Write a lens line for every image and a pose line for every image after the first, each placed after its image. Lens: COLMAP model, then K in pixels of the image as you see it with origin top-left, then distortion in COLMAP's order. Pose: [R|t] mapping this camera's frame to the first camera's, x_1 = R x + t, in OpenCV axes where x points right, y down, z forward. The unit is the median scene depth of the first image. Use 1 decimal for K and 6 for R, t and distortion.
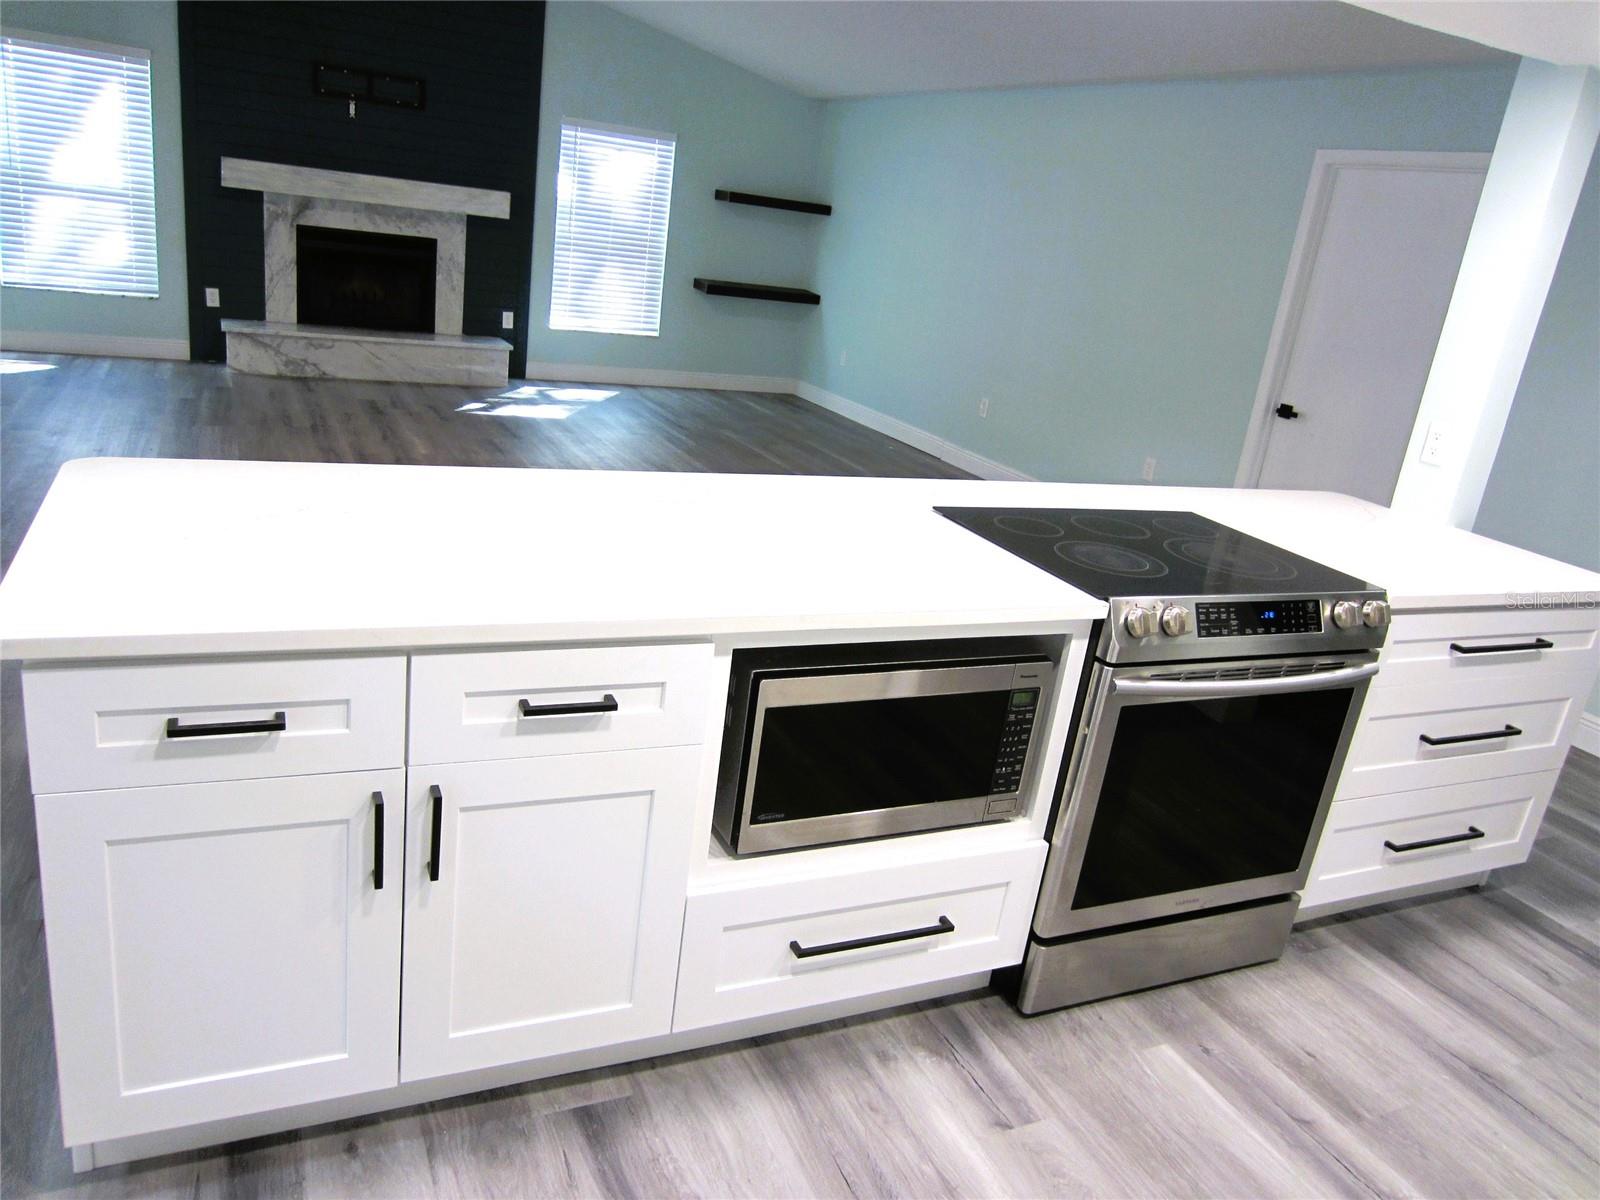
lens RADIAL K [[1154.9, 0, 798.7], [0, 1154.9, 600.6], [0, 0, 1]] dist [-0.017941, 0.006165]
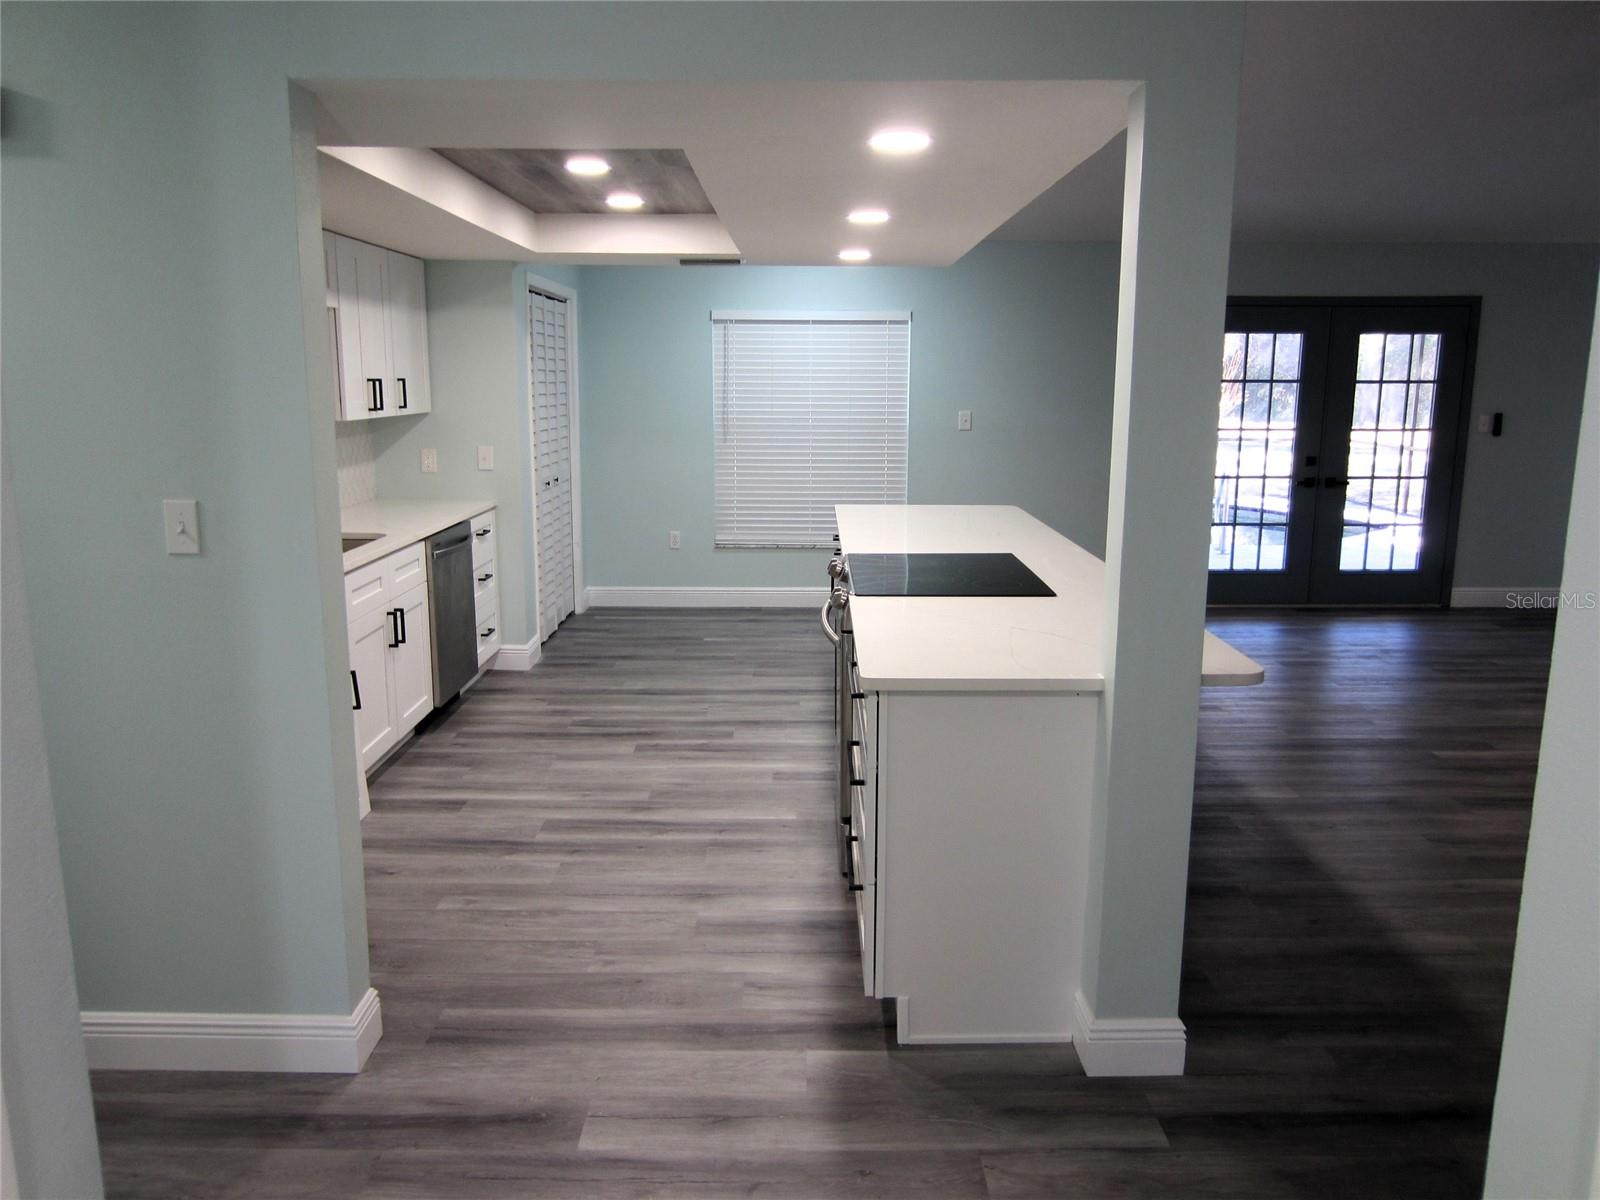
lens RADIAL K [[1151.6, 0, 803.9], [0, 1151.6, 592.3], [0, 0, 1]] dist [-0.009562, 0.000825]
pose [[-0.425738, 0.035163, -0.904163, 0.549434], [-0.341485, 0.919109, 0.196537, -0.079881], [0.837935, 0.392431, -0.379292, 0.450139]]
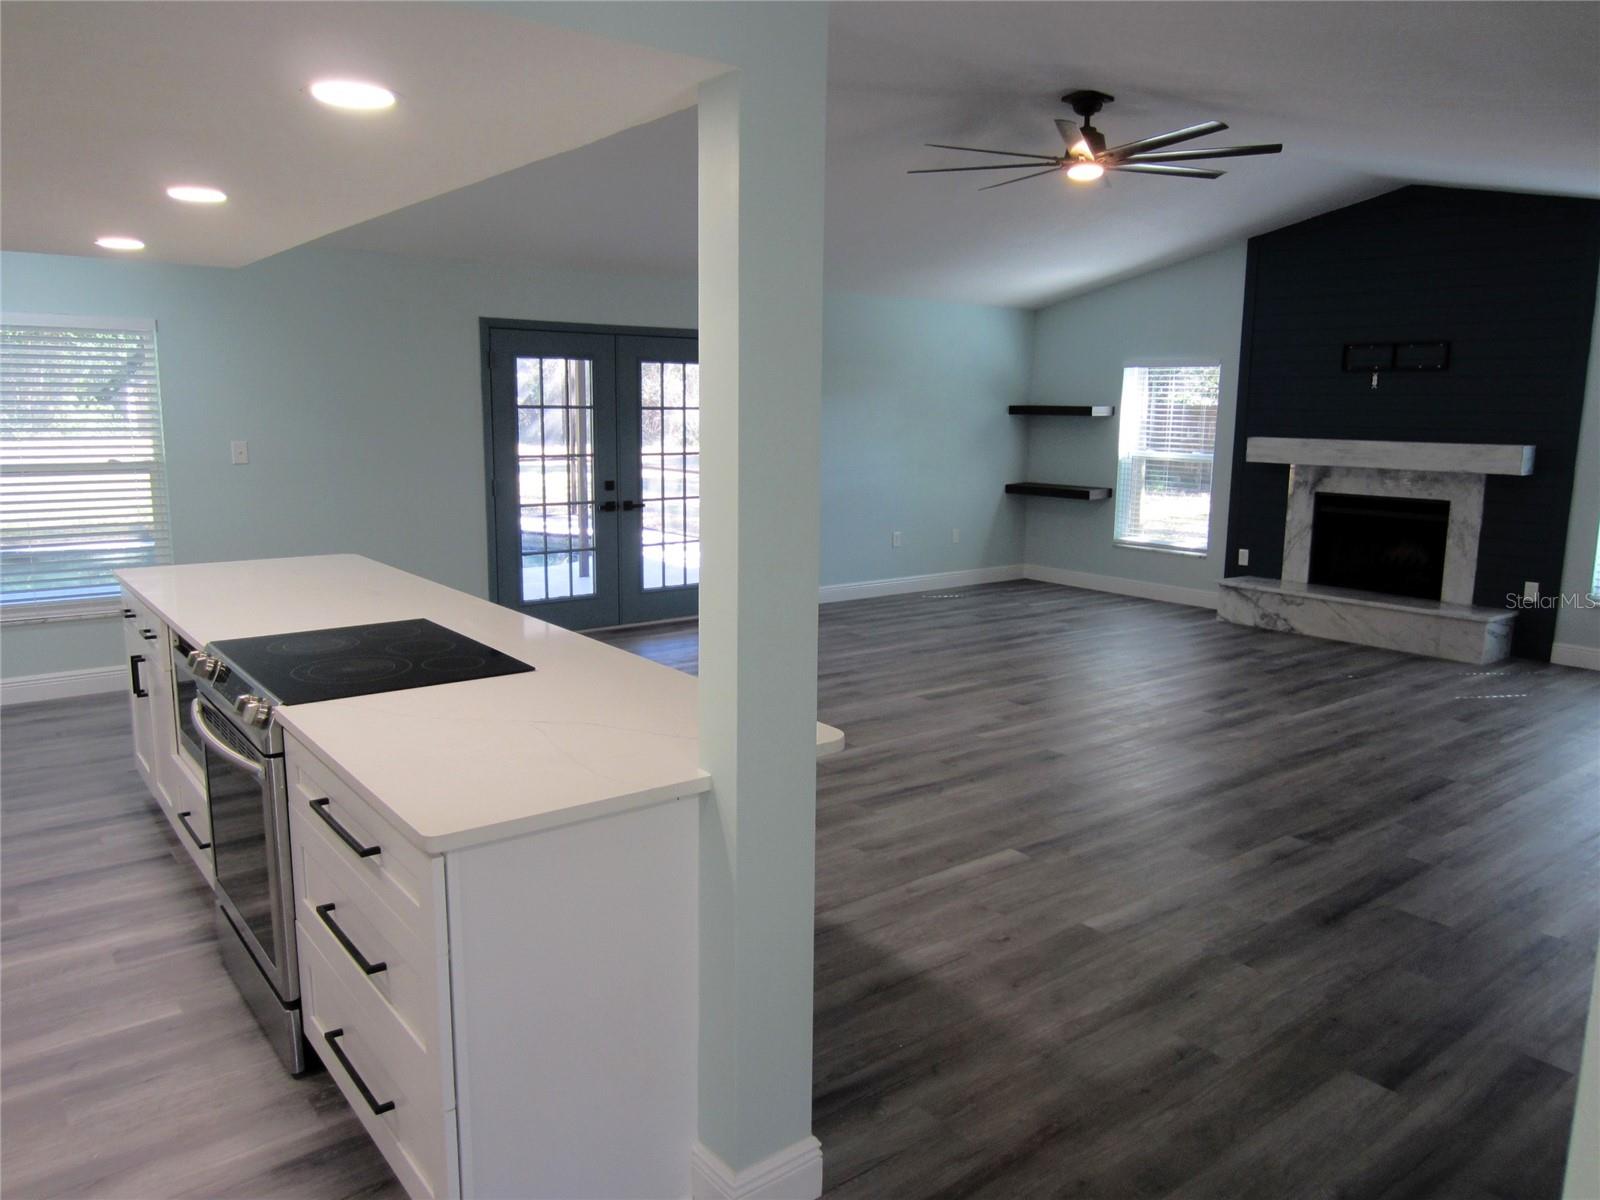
lens RADIAL K [[1154.4, 0, 804.6], [0, 1154.4, 603.4], [0, 0, 1]] dist [-0.011594, -0.003813]
pose [[0.222517, 0.039840, -0.974114, 0.493847], [-0.295112, 0.955042, -0.028353, -0.061398], [0.929191, 0.293782, 0.224271, 0.358303]]
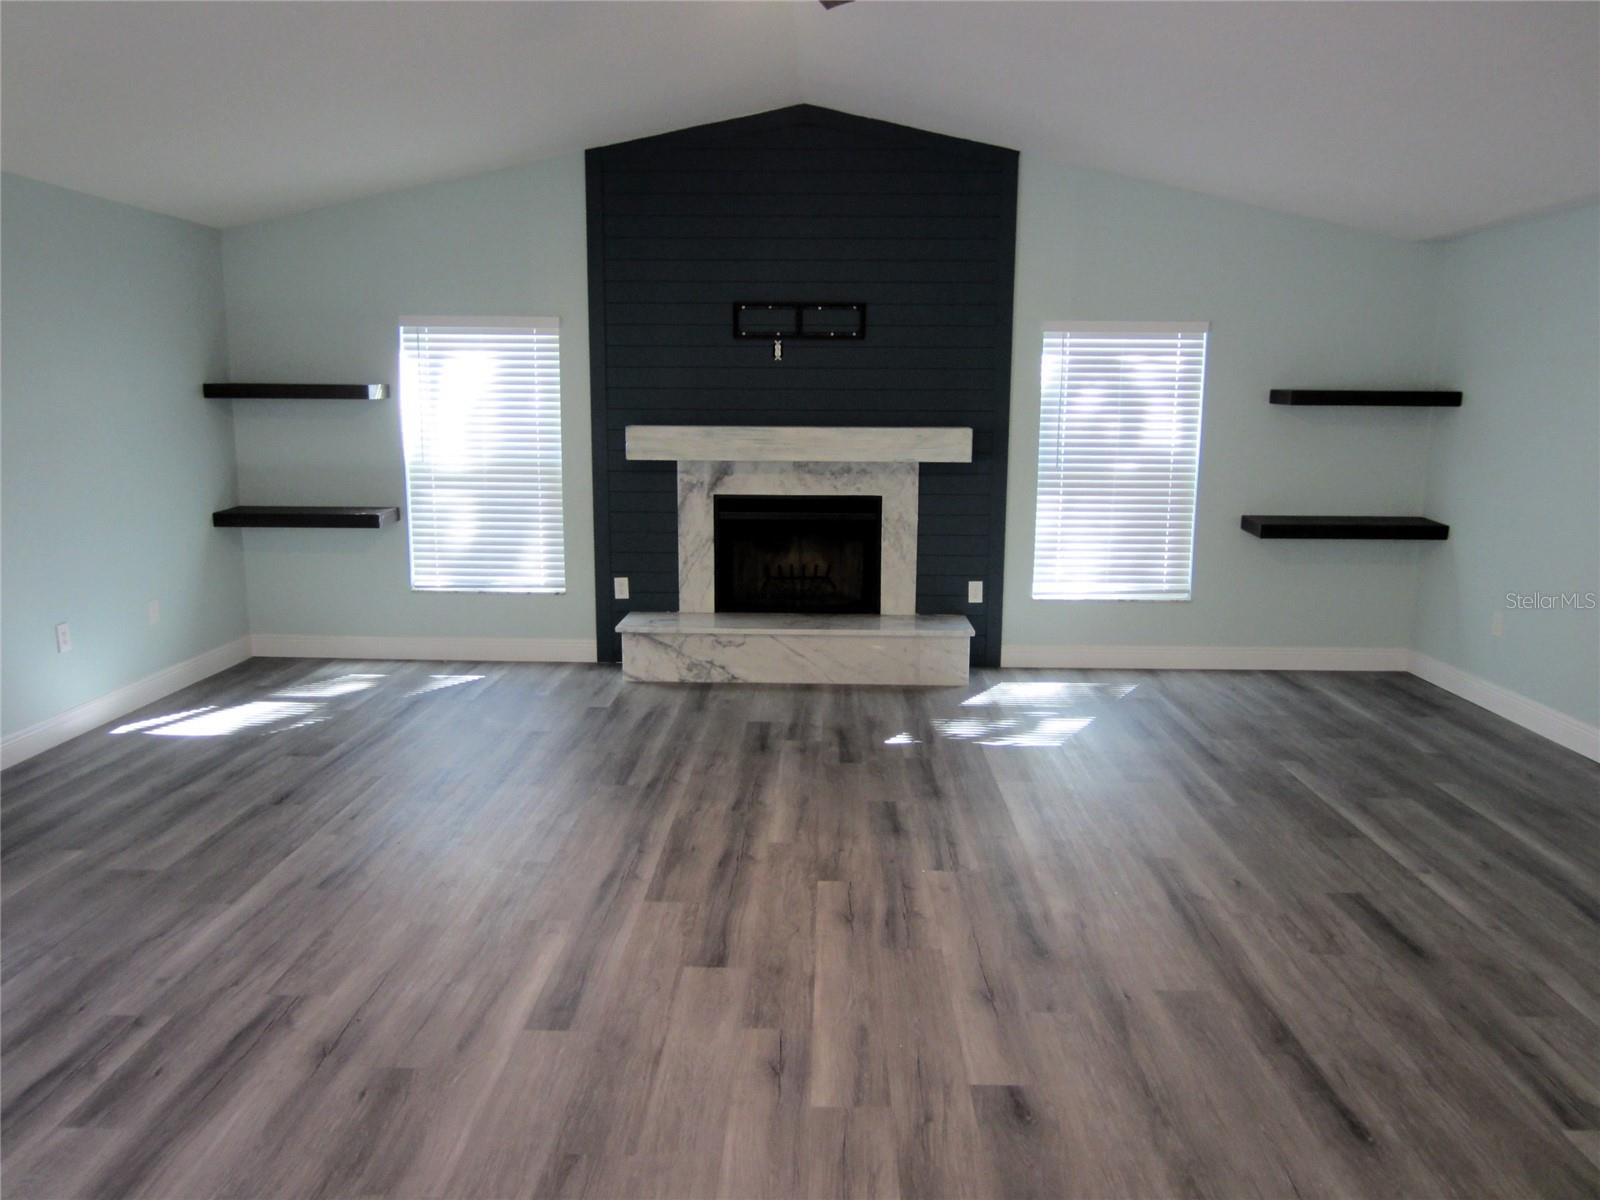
lens RADIAL K [[1154.4, 0, 804.6], [0, 1154.4, 603.4], [0, 0, 1]] dist [-0.011594, -0.003813]
pose [[0.884636, -0.039348, -0.464619, -0.003855], [-0.043161, 0.985245, -0.165620, -0.119459], [0.464280, 0.166567, 0.869885, 0.333195]]
